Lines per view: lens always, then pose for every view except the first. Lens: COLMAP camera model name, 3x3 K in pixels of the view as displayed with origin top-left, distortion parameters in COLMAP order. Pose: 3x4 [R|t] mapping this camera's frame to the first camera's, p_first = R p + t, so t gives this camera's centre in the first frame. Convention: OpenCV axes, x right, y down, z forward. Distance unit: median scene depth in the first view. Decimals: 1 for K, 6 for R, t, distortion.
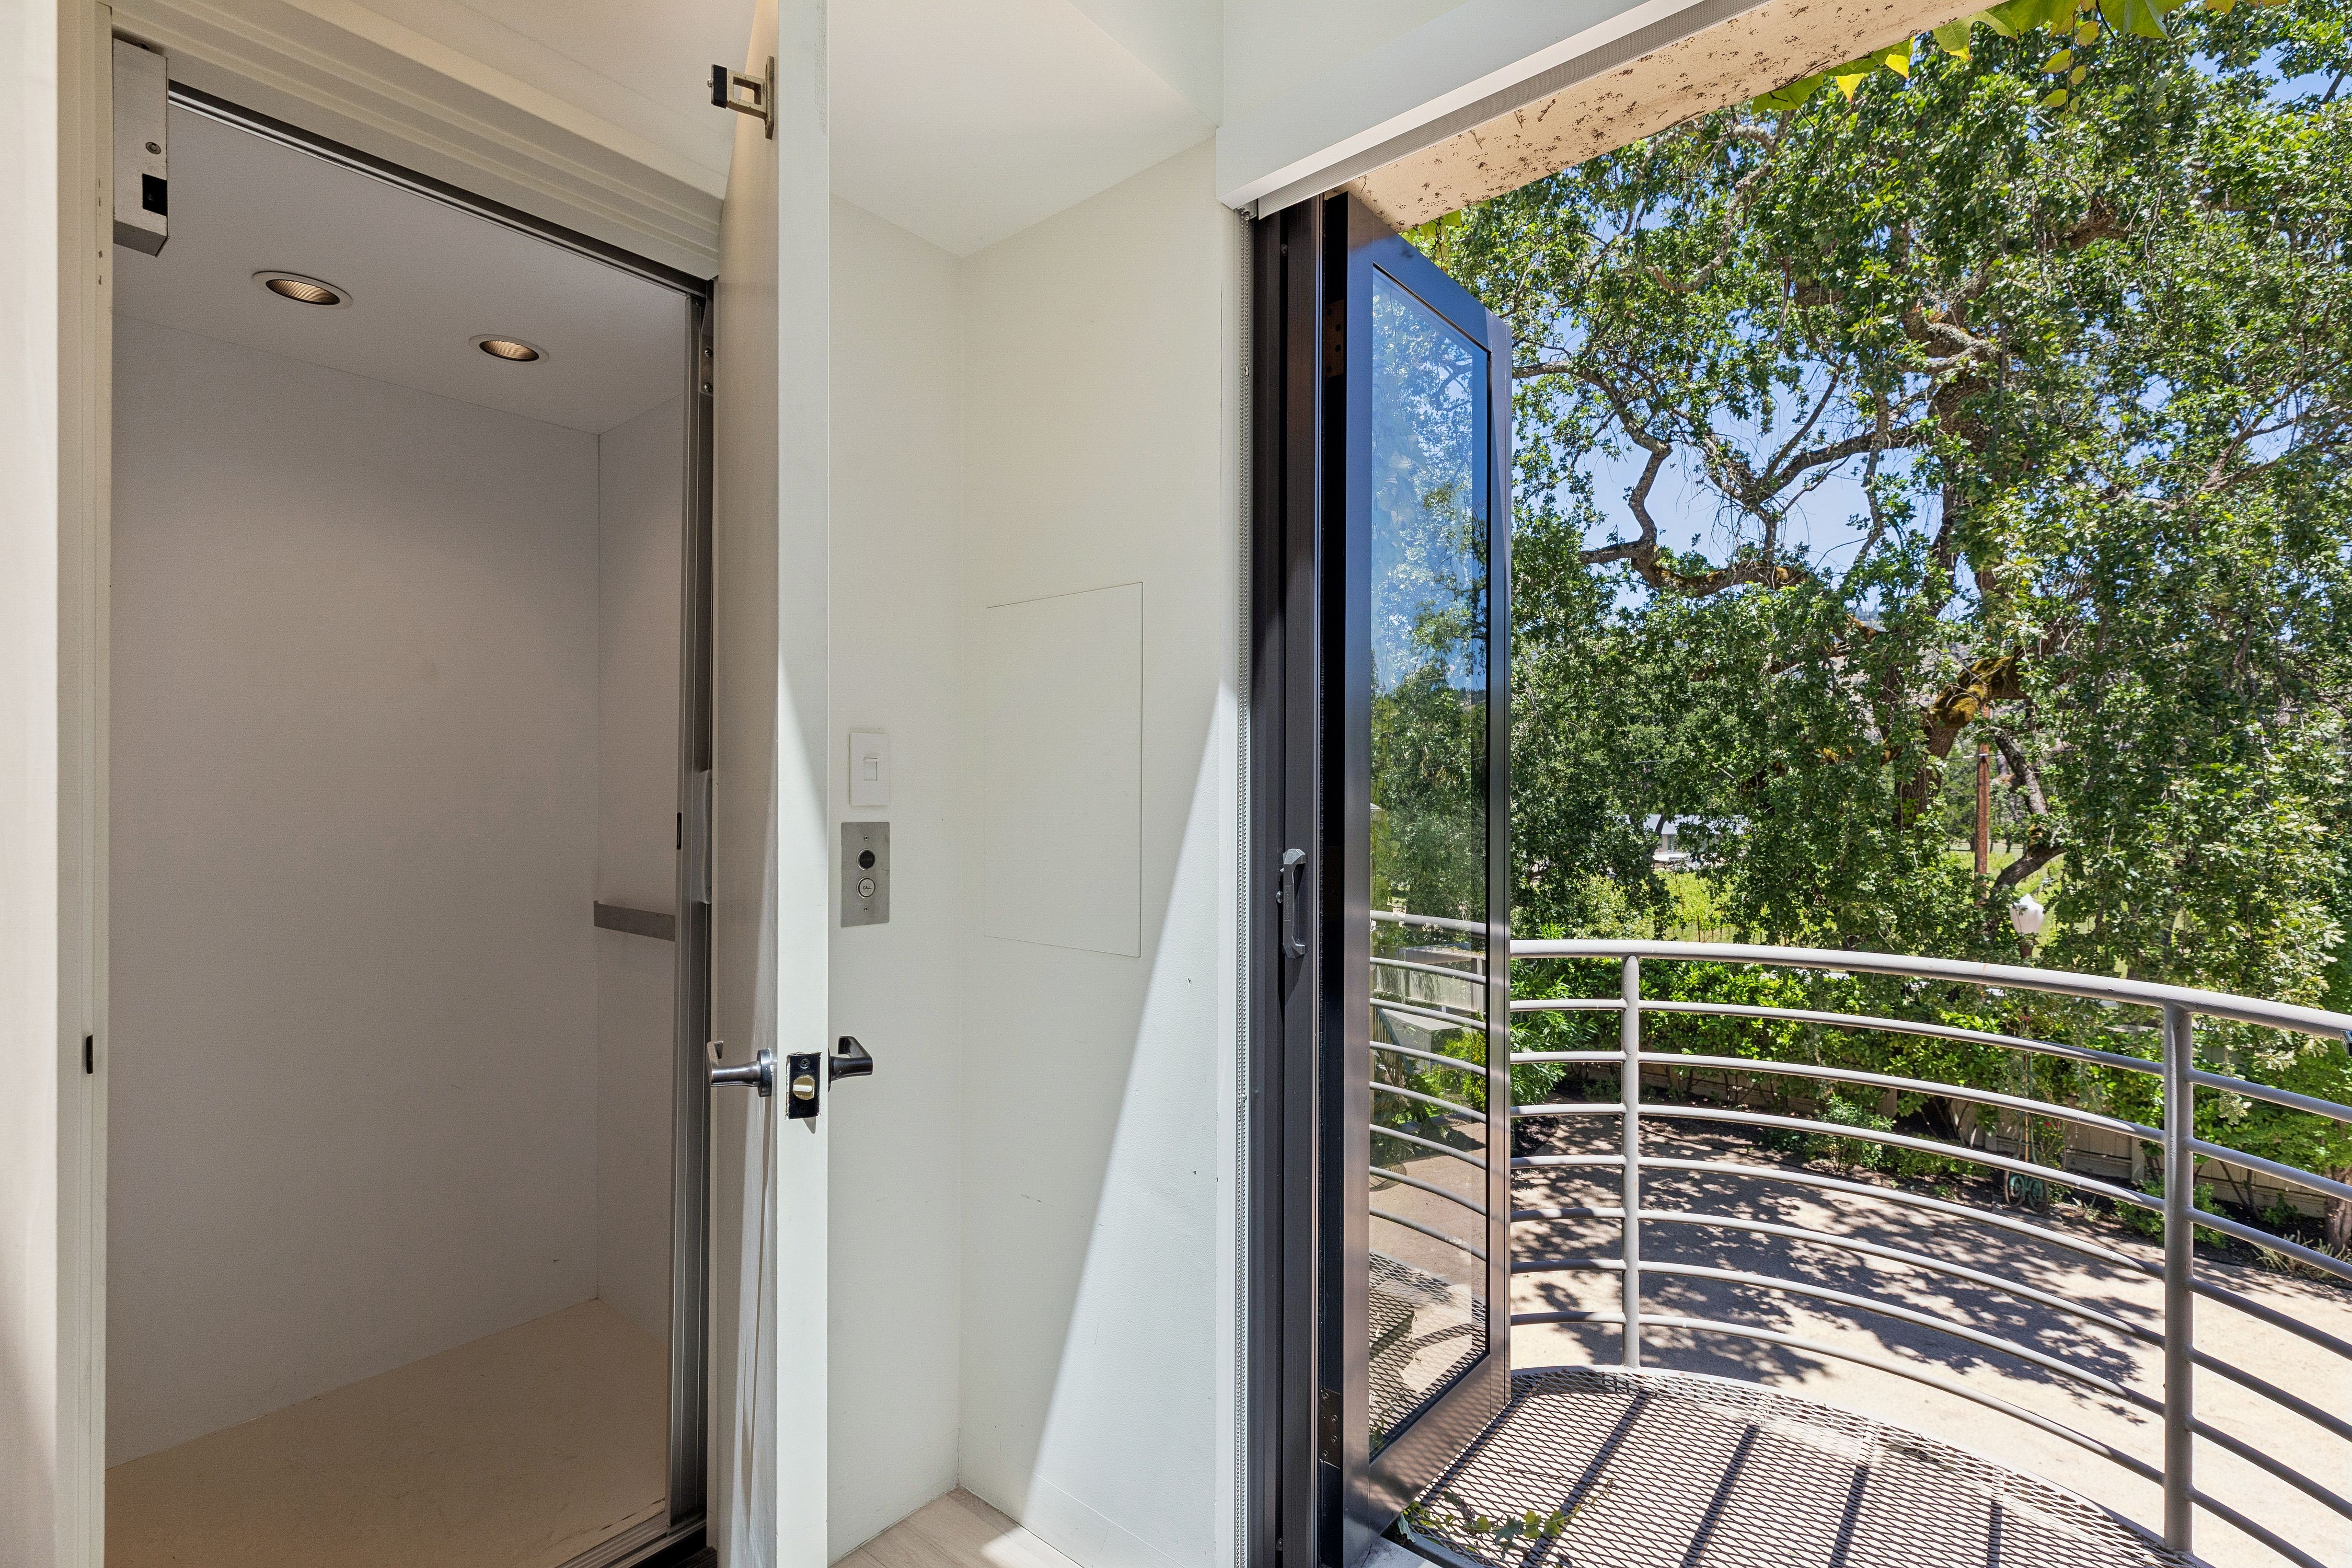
lens RADIAL K [[1084.3, 0, 1177.4], [0, 1084.3, 805.2], [0, 0, 1]] dist [0.036667, 0.000462]
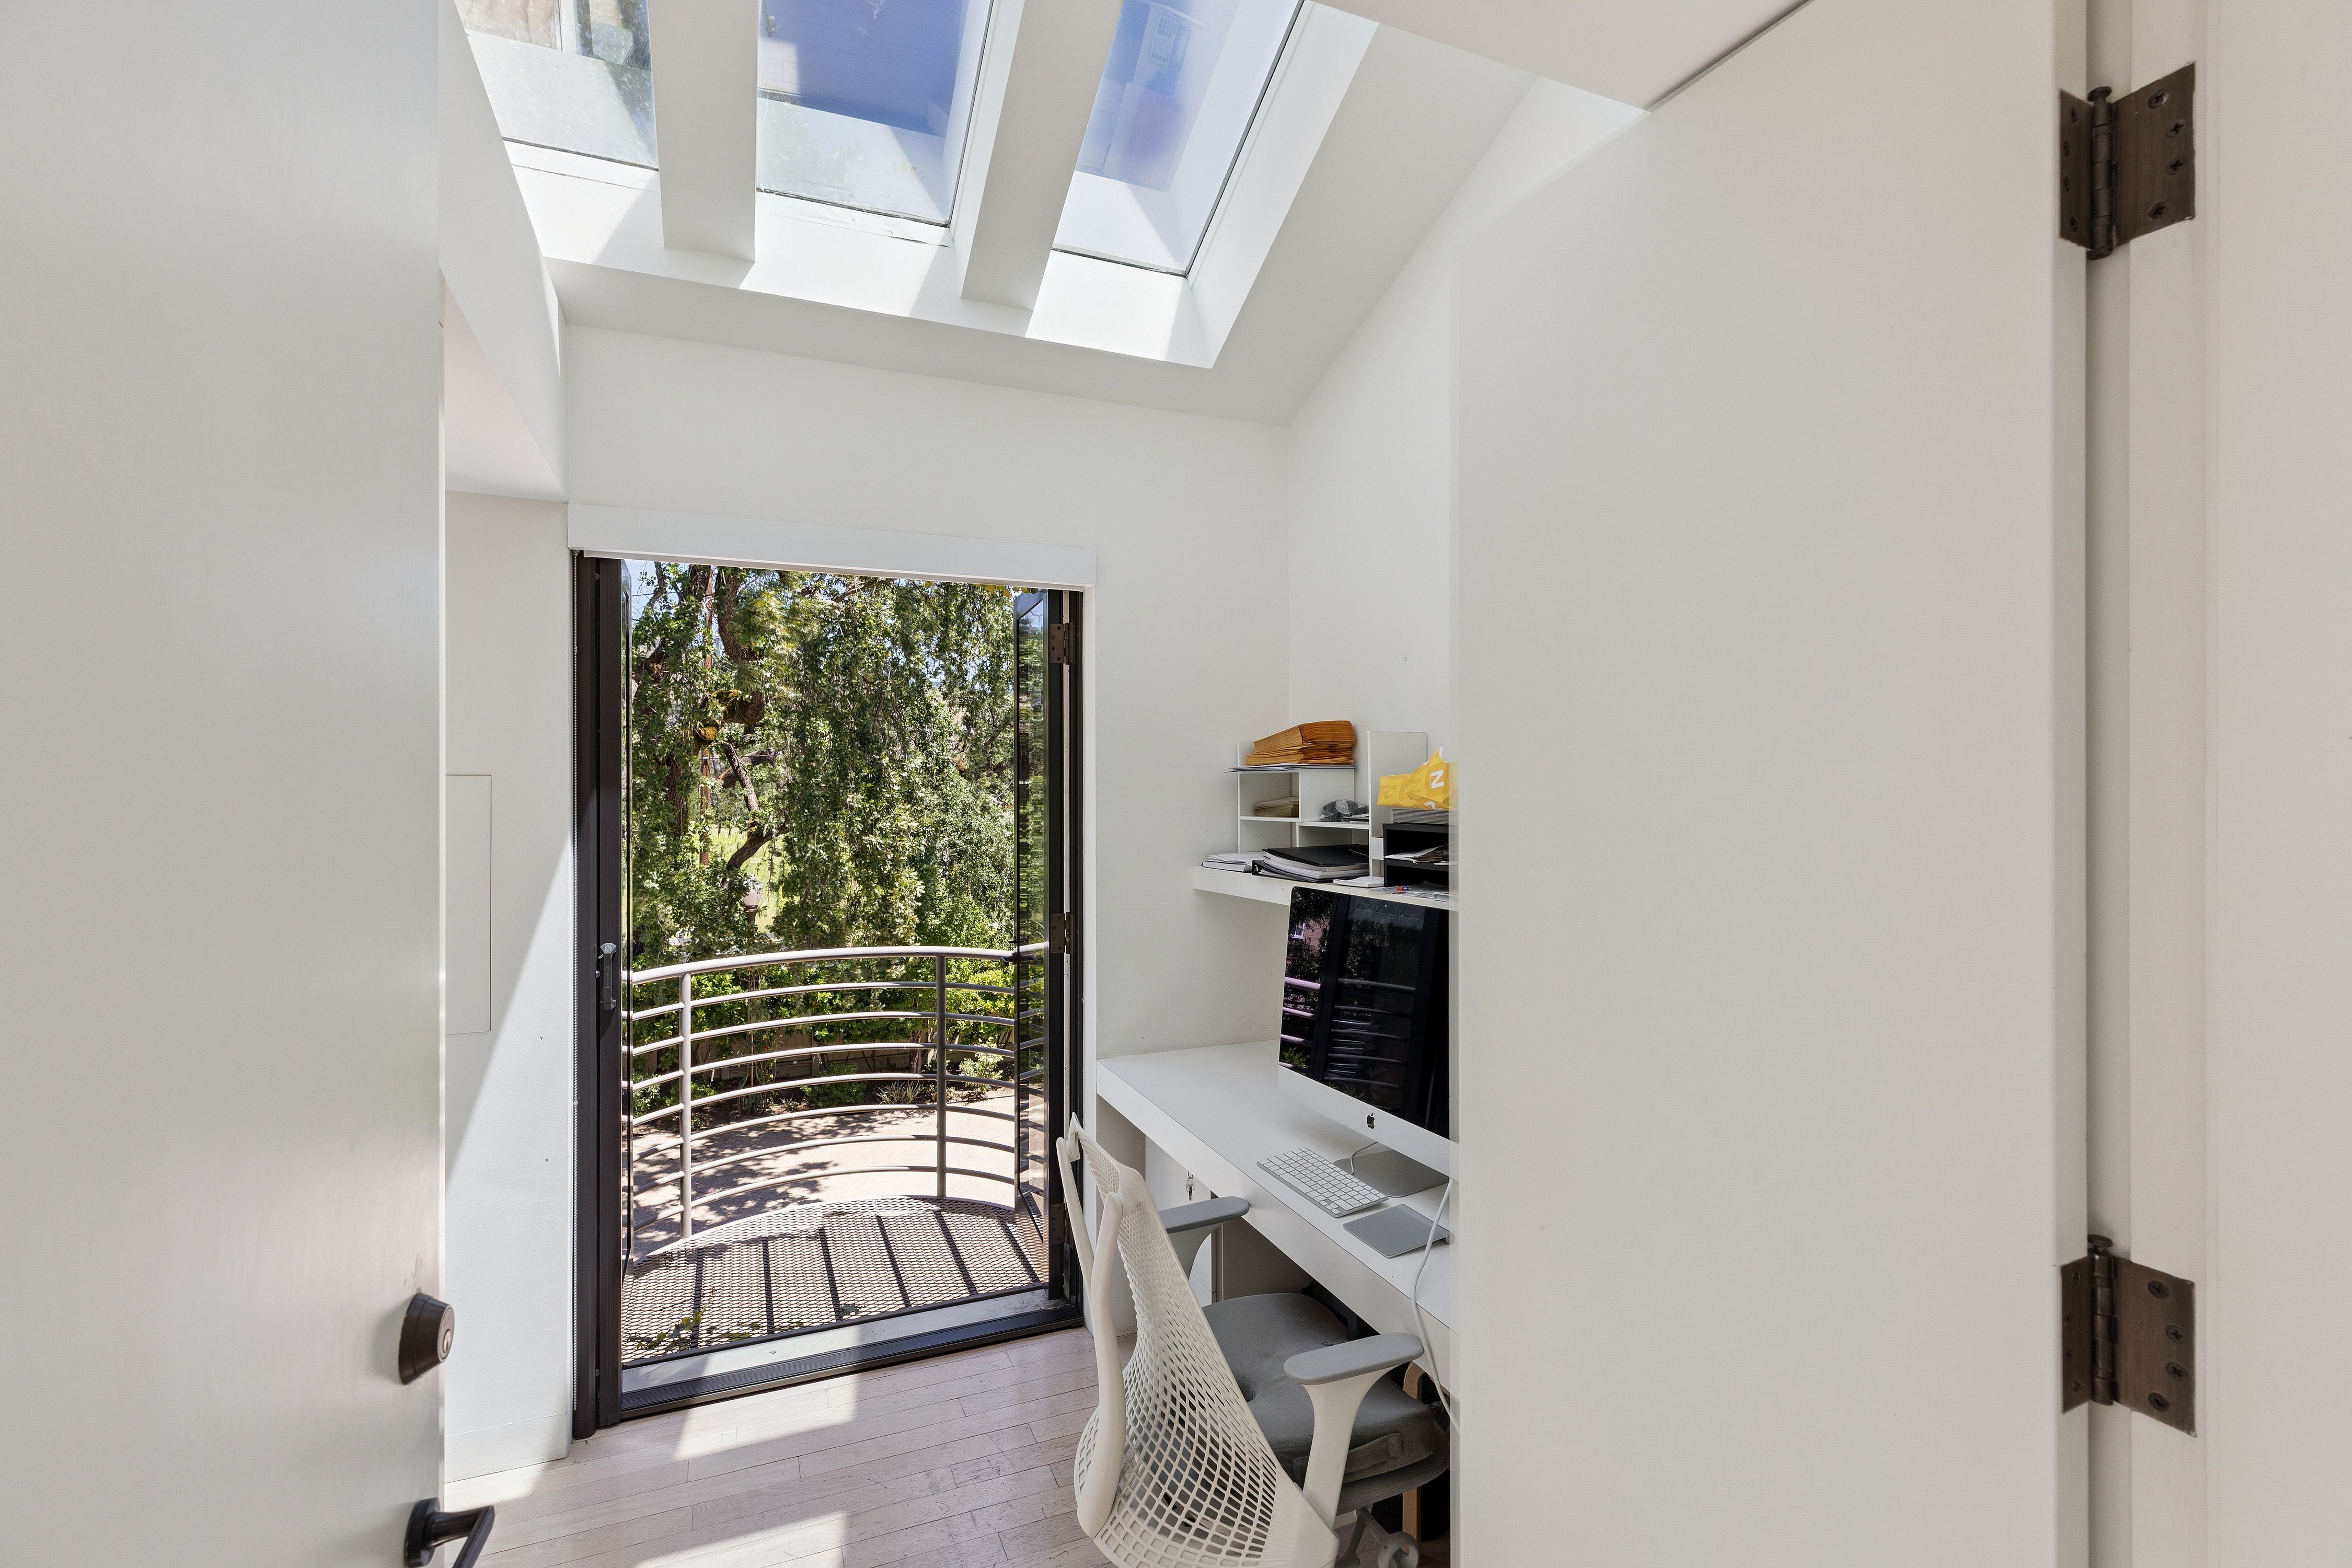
lens RADIAL K [[1079.3, 0, 1176.0], [0, 1079.3, 784.0], [0, 0, 1]] dist [0.102142, 0.000045]
pose [[0.493444, -0.003989, 0.869768, -0.161252], [0.008215, 0.999966, -0.000074, -0.033470], [-0.869739, 0.007182, 0.493461, -0.101310]]
